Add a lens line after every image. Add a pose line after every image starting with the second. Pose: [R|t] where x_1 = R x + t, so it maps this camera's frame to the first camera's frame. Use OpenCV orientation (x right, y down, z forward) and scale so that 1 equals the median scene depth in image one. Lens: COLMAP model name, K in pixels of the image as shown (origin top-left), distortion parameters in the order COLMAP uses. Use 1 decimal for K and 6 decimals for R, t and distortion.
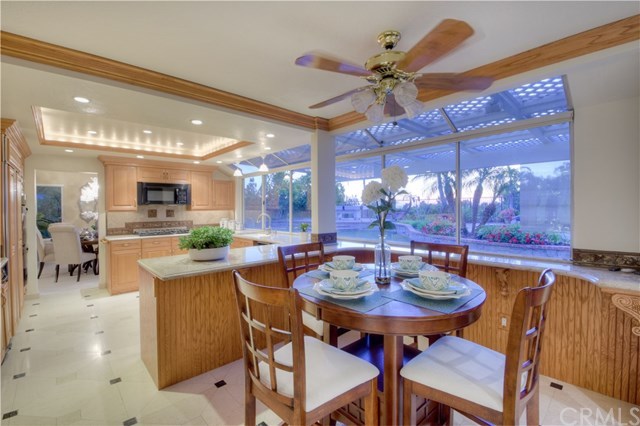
lens RADIAL K [[282.3, 0, 320.5], [0, 282.3, 208.8], [0, 0, 1]] dist [0.015664, -0.024609]
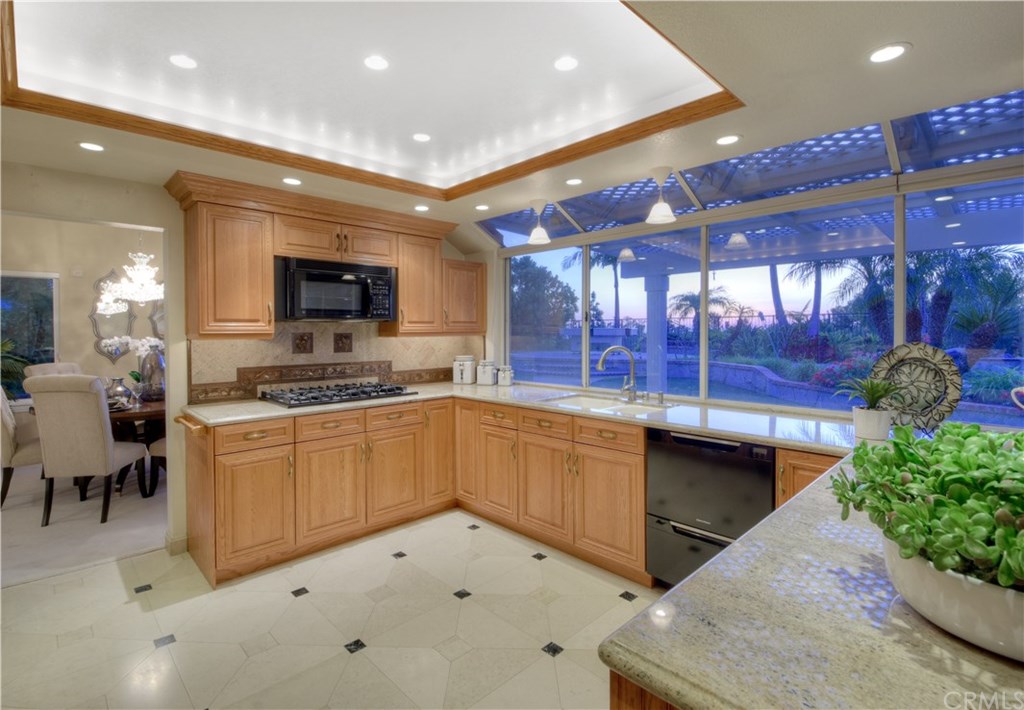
lens RADIAL K [[483.9, 0, 510.1], [0, 483.9, 342.1], [0, 0, 1]] dist [-0.018943, -0.000172]
pose [[0.999629, 0.003278, 0.027052, -0.333166], [-0.003751, 0.999841, 0.017454, 0.002729], [-0.026990, -0.017549, 0.999482, 0.346278]]
